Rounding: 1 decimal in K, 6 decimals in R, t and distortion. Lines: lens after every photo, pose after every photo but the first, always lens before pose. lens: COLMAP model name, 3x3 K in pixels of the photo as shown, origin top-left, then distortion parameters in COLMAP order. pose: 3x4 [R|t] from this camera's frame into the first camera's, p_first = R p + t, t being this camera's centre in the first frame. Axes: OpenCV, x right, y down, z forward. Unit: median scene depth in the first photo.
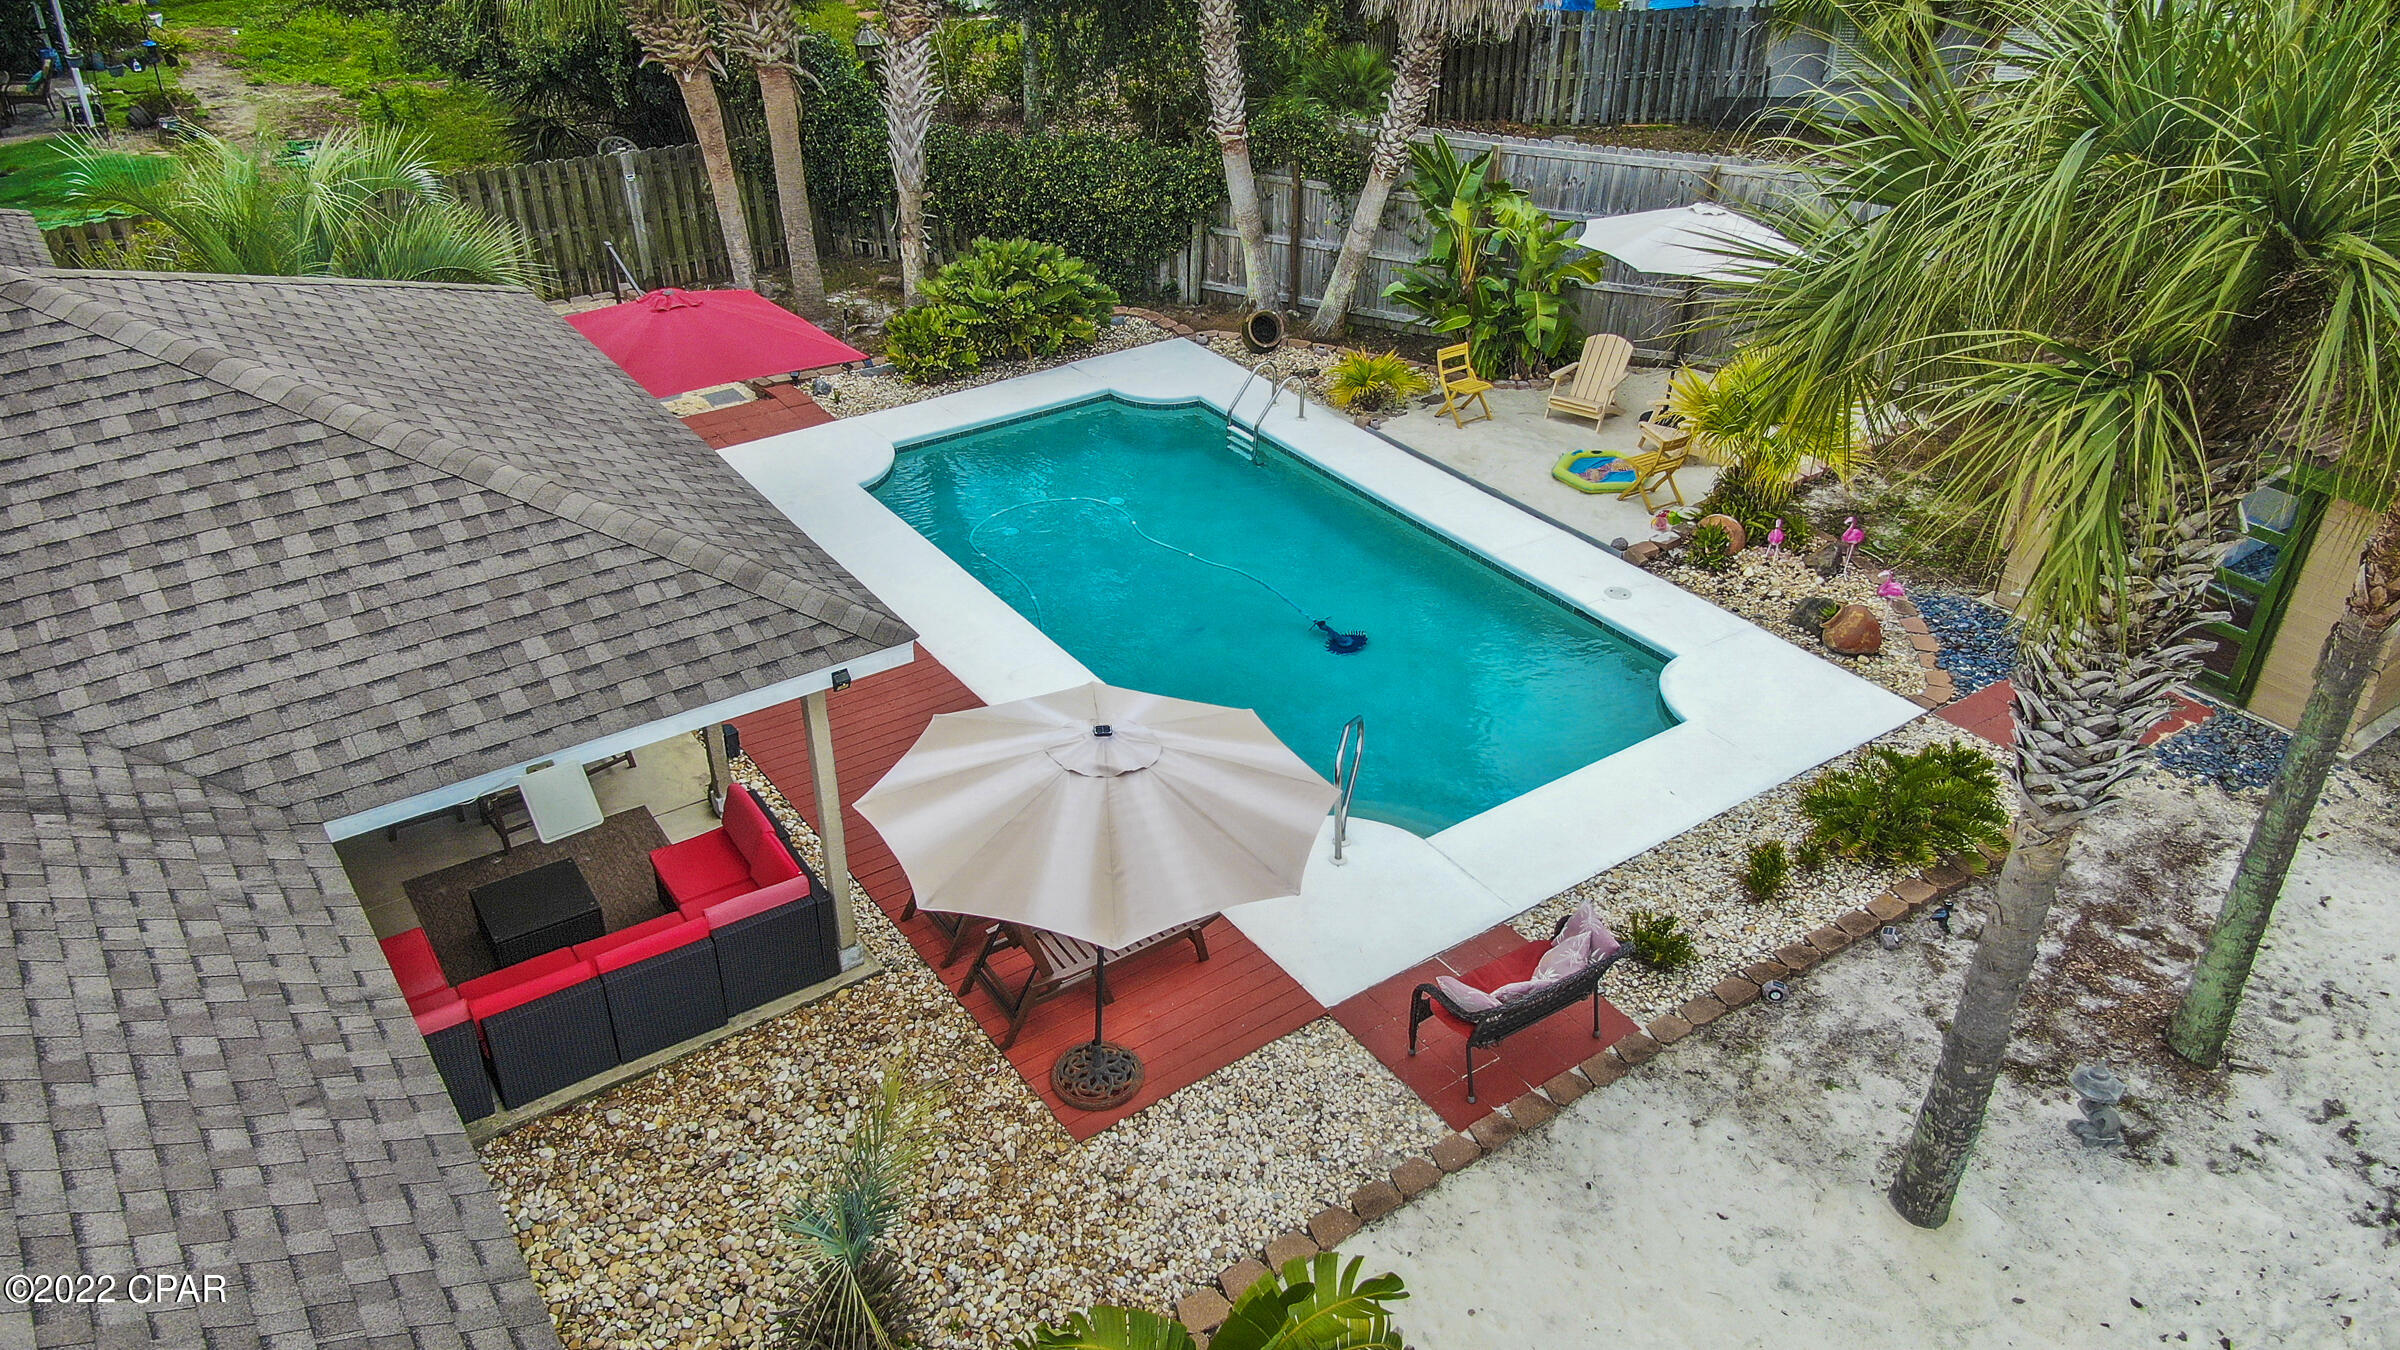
lens RADIAL K [[1679.3, 0, 1200.0], [0, 1679.3, 675.0], [0, 0, 1]] dist [0.186351, -0.201797]
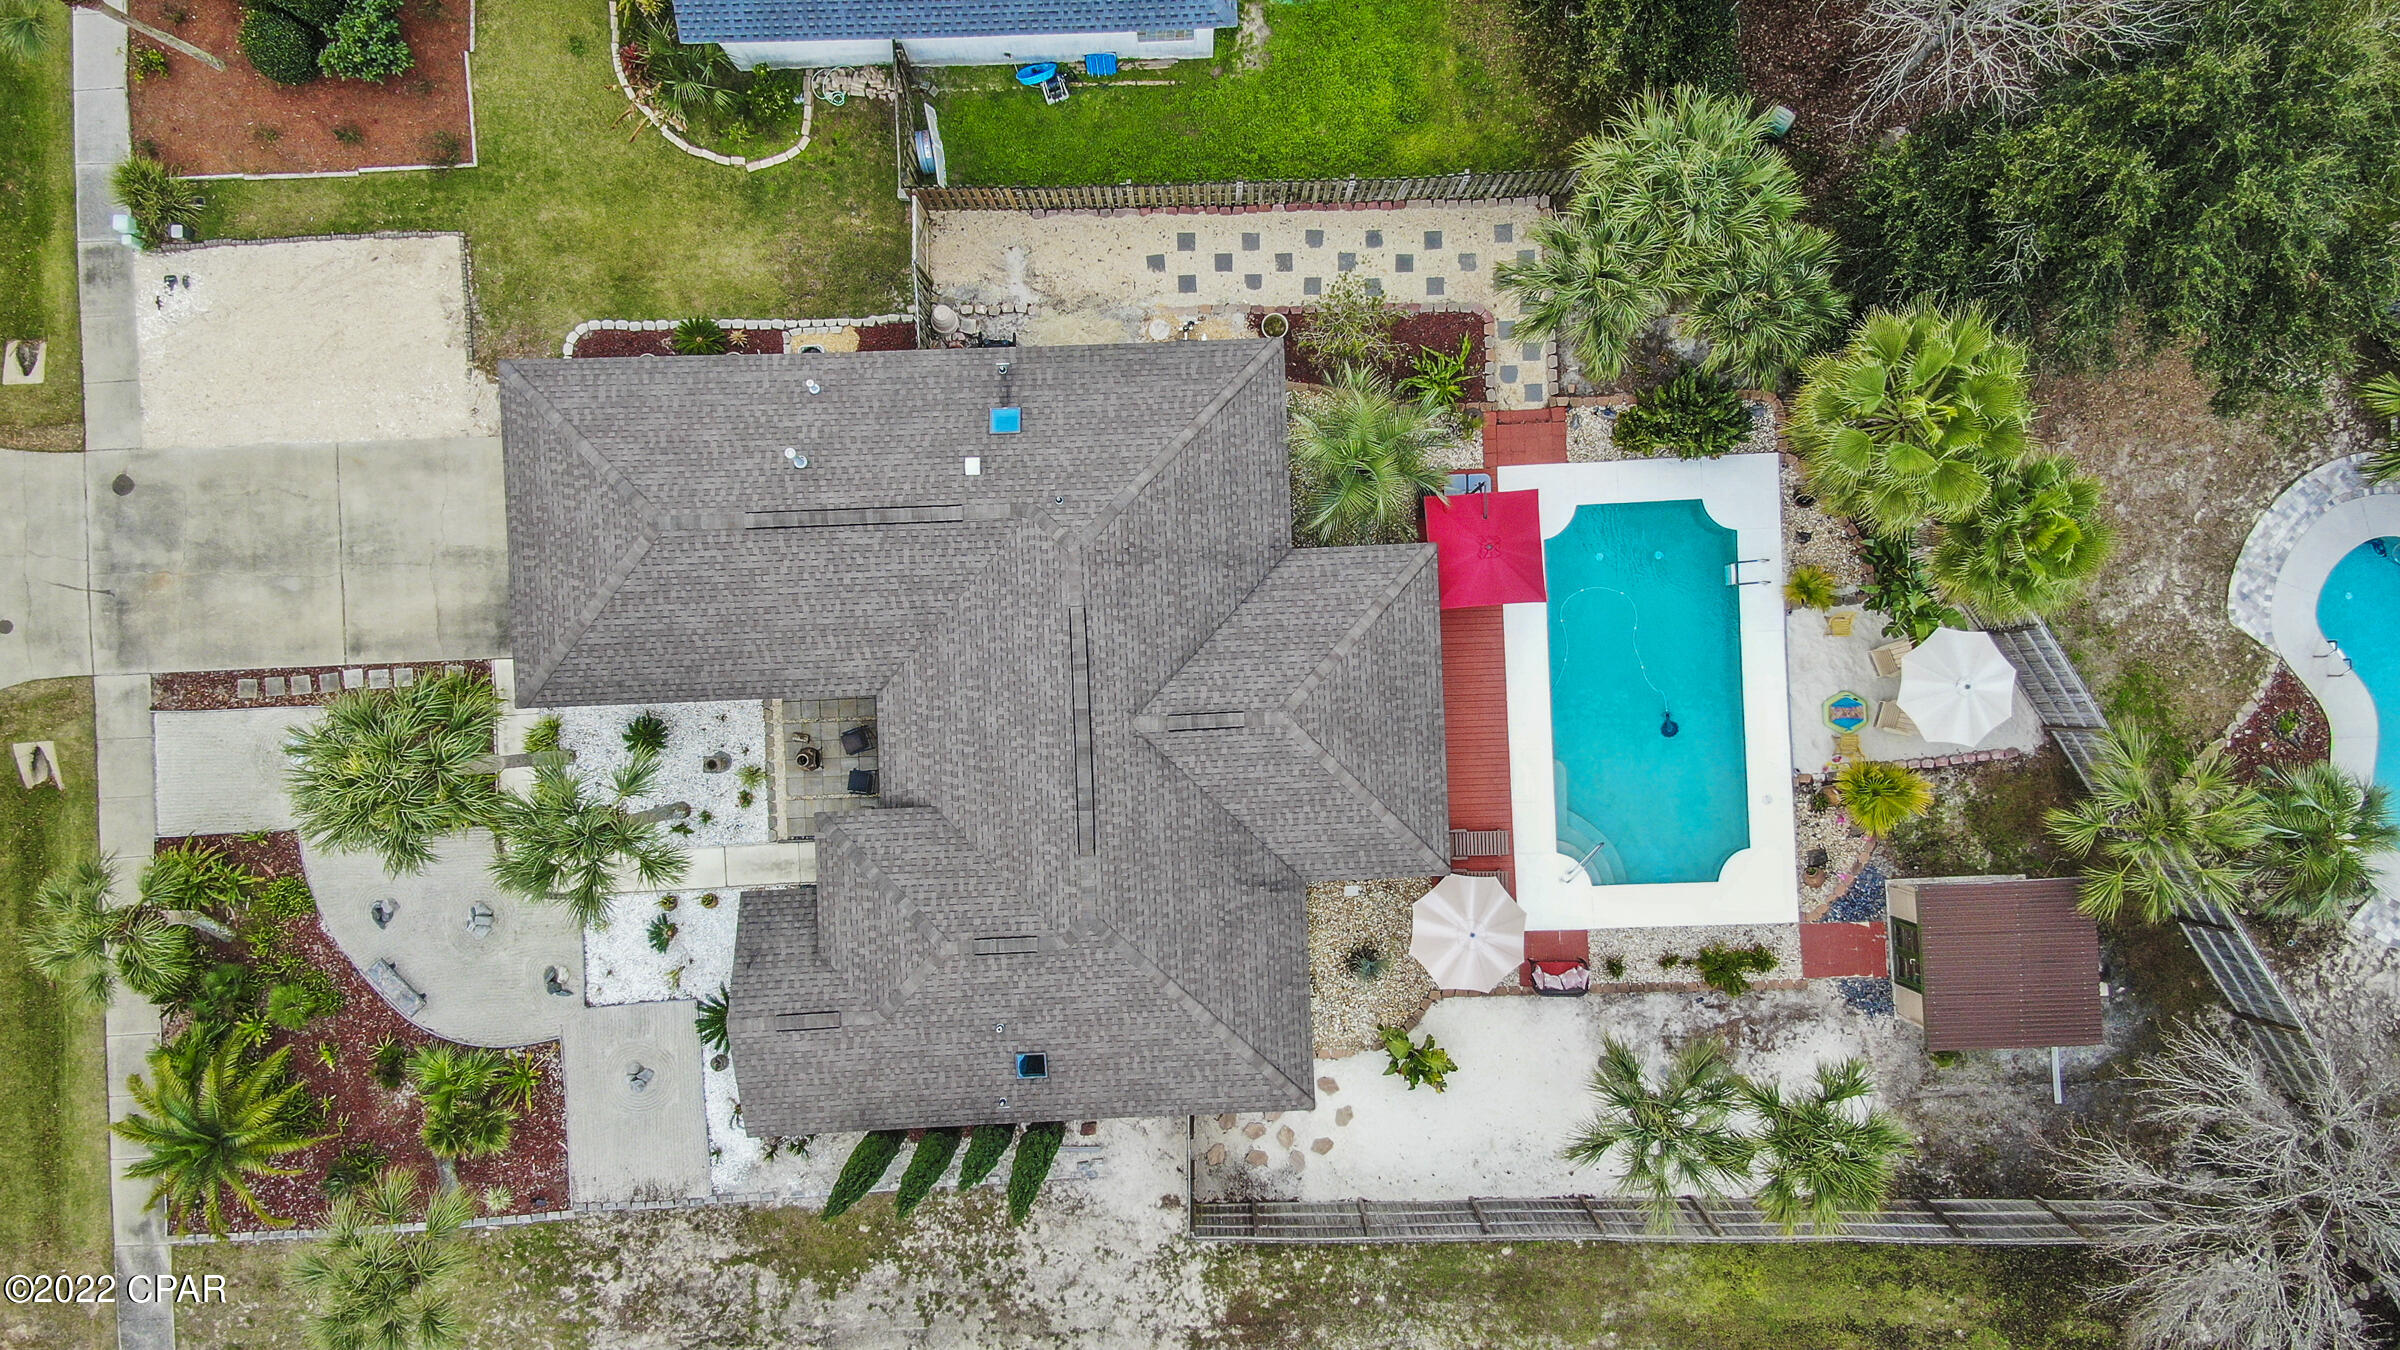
lens RADIAL K [[1679.3, 0, 1200.0], [0, 1679.3, 675.0], [0, 0, 1]] dist [0.186351, -0.201797]
pose [[0.837877, 0.545731, -0.011841, -0.428517], [-0.281479, 0.450546, 0.847218, -1.673086], [0.467688, -0.706531, 0.531113, -0.479923]]
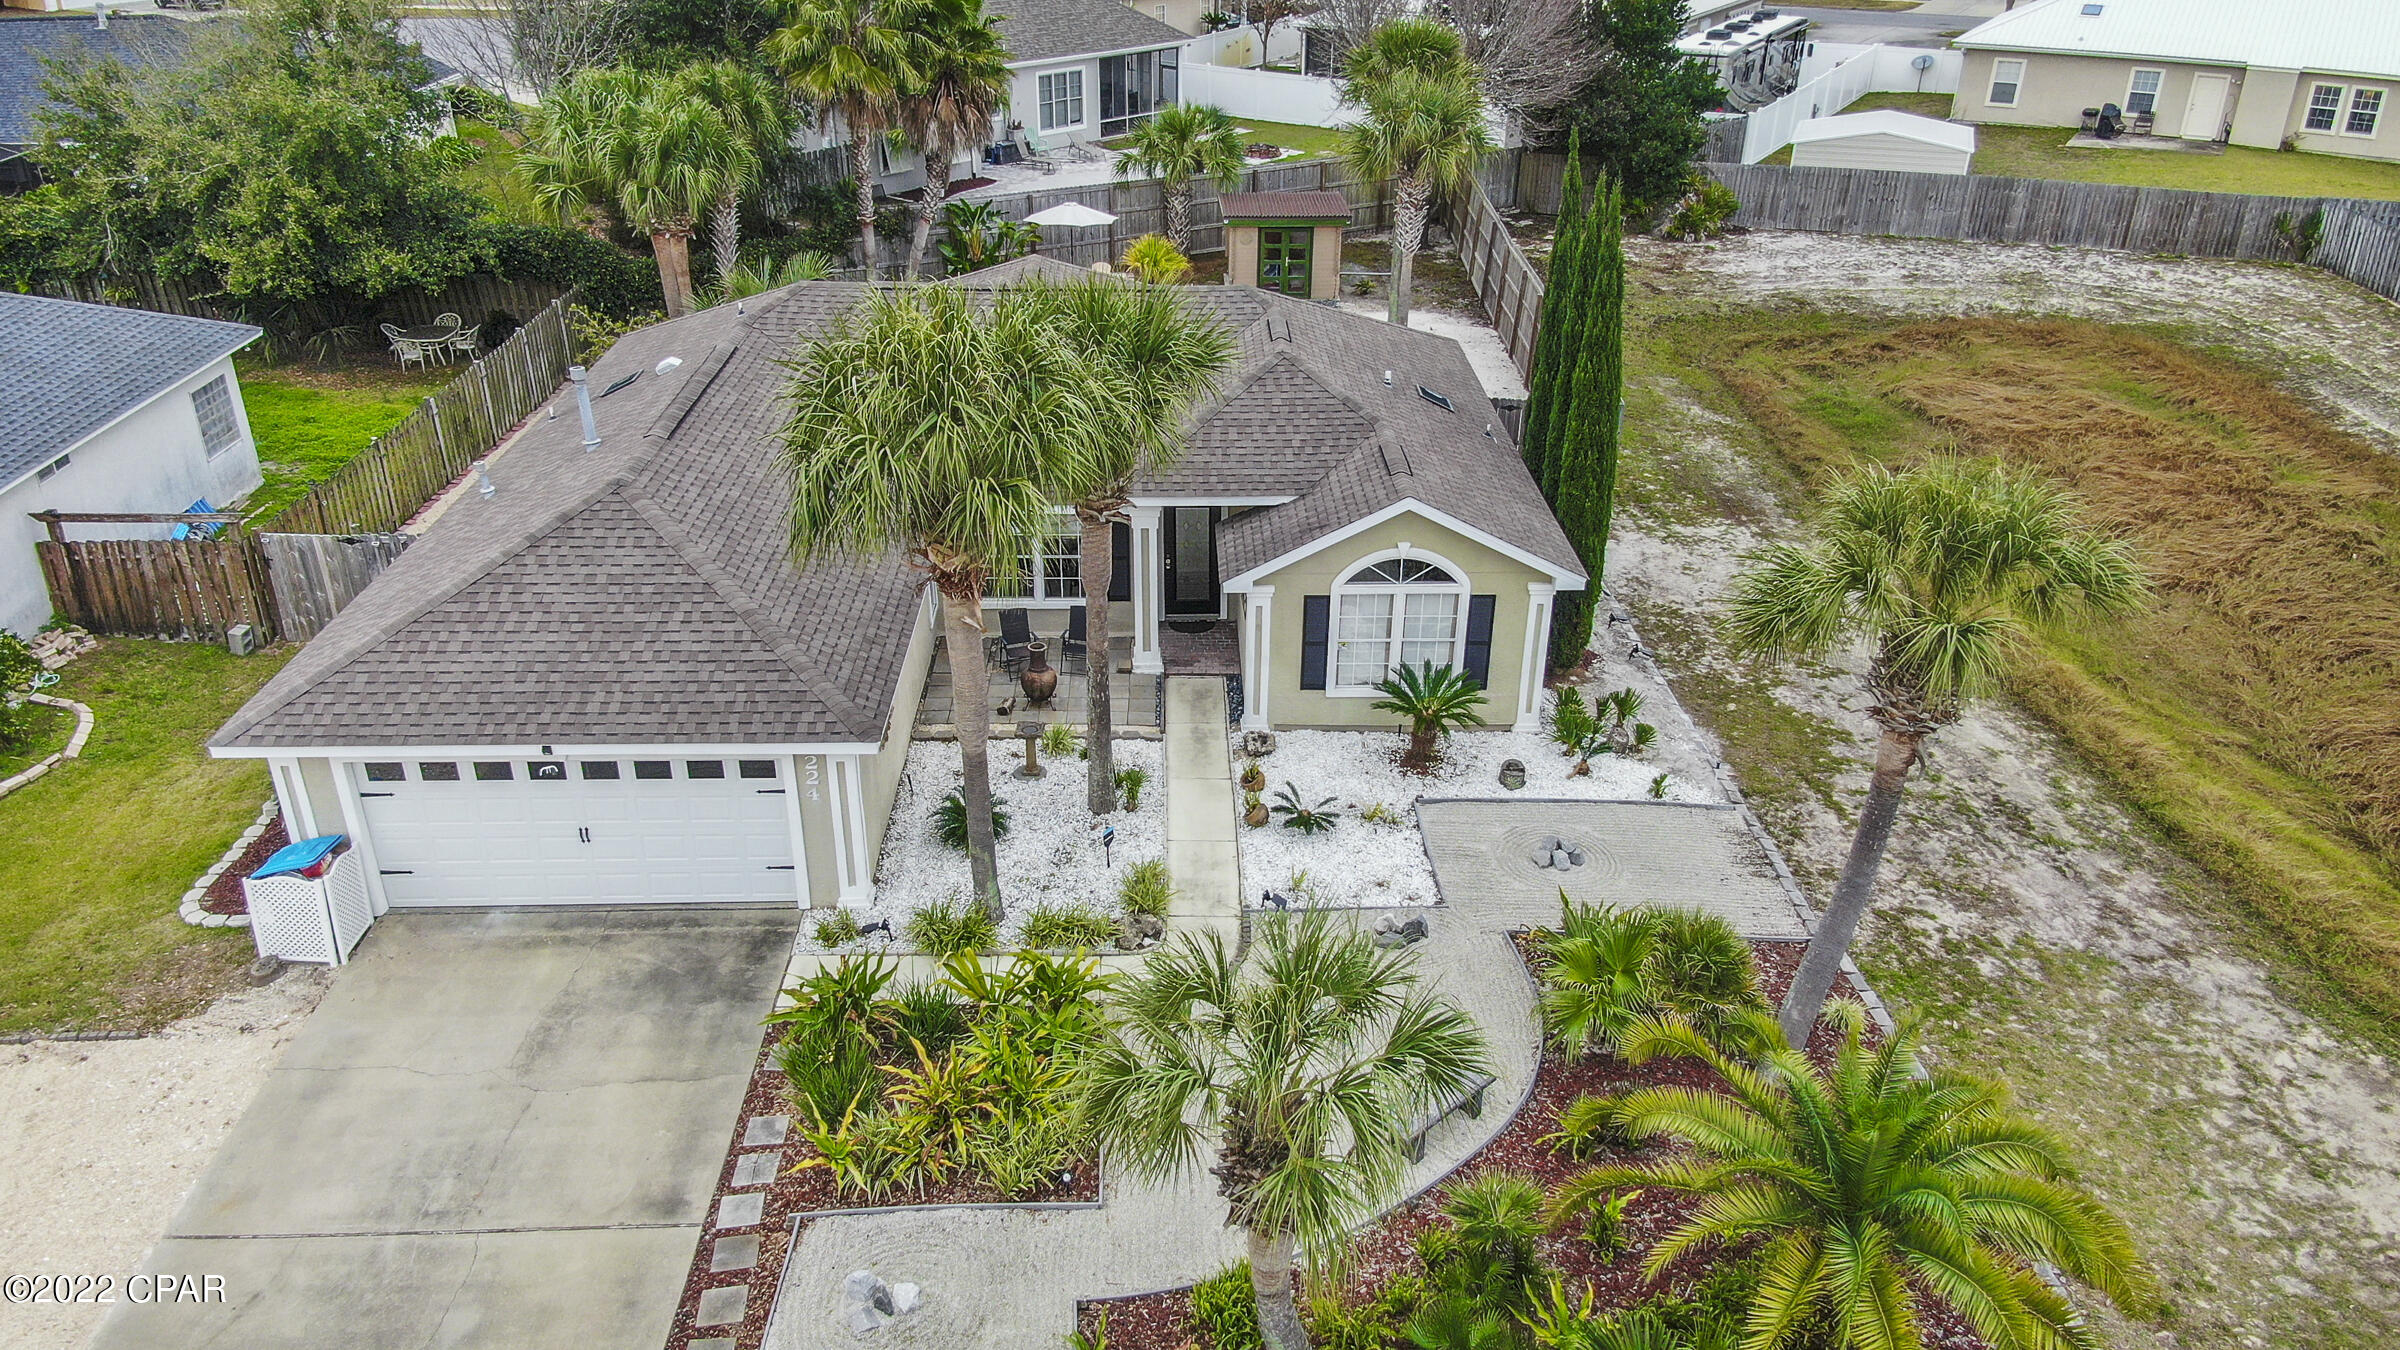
lens RADIAL K [[1679.3, 0, 1200.0], [0, 1679.3, 675.0], [0, 0, 1]] dist [0.186351, -0.201797]
pose [[0.562769, -0.380909, 0.733621, -1.713432], [0.429521, 0.893032, 0.134186, 0.109750], [-0.706259, 0.239590, 0.666179, -0.679374]]
